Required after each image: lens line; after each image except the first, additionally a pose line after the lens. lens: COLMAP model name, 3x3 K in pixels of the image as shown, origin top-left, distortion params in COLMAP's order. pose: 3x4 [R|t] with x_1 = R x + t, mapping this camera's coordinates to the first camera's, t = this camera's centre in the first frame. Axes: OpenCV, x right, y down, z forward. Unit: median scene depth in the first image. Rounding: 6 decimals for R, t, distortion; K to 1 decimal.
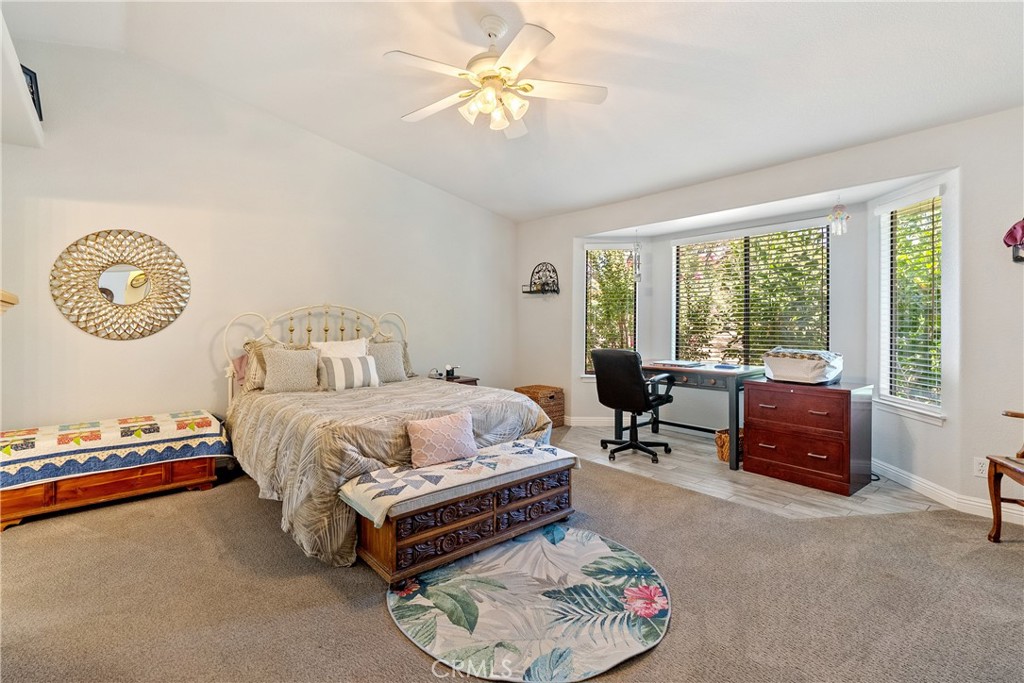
lens RADIAL K [[479.0, 0, 511.0], [0, 479.0, 312.5], [0, 0, 1]] dist [0.001433, 0.000279]
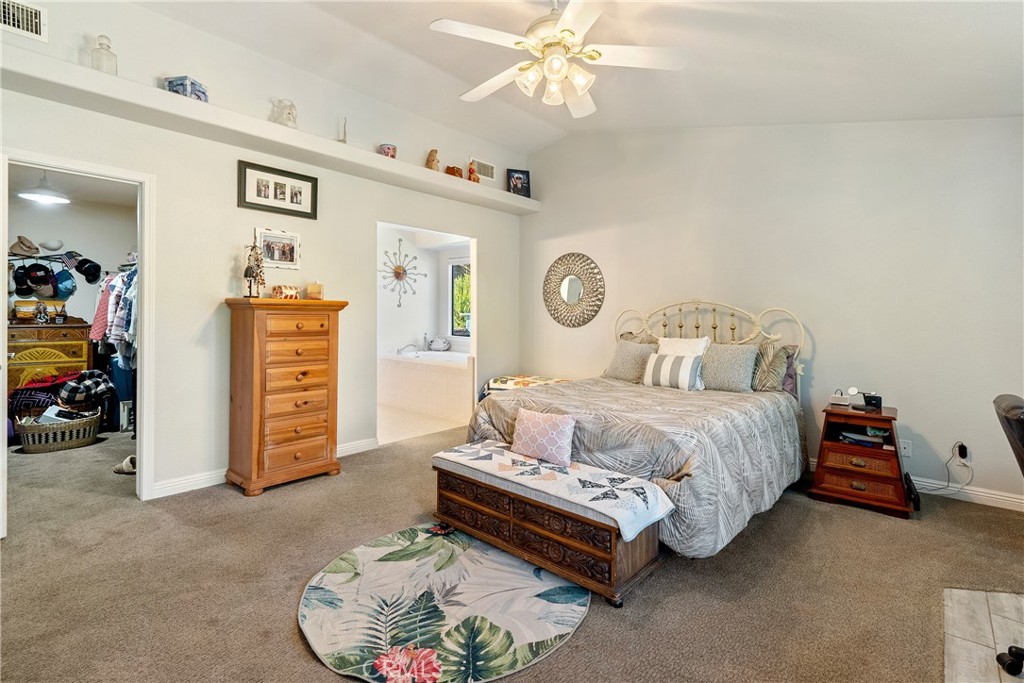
lens RADIAL K [[479.0, 0, 511.0], [0, 479.0, 312.5], [0, 0, 1]] dist [0.001433, 0.000279]
pose [[0.141105, 0.002505, -0.989991, 1.010924], [0.003714, 0.999988, 0.003060, 0.008614], [0.989988, -0.004109, 0.141094, 0.977692]]
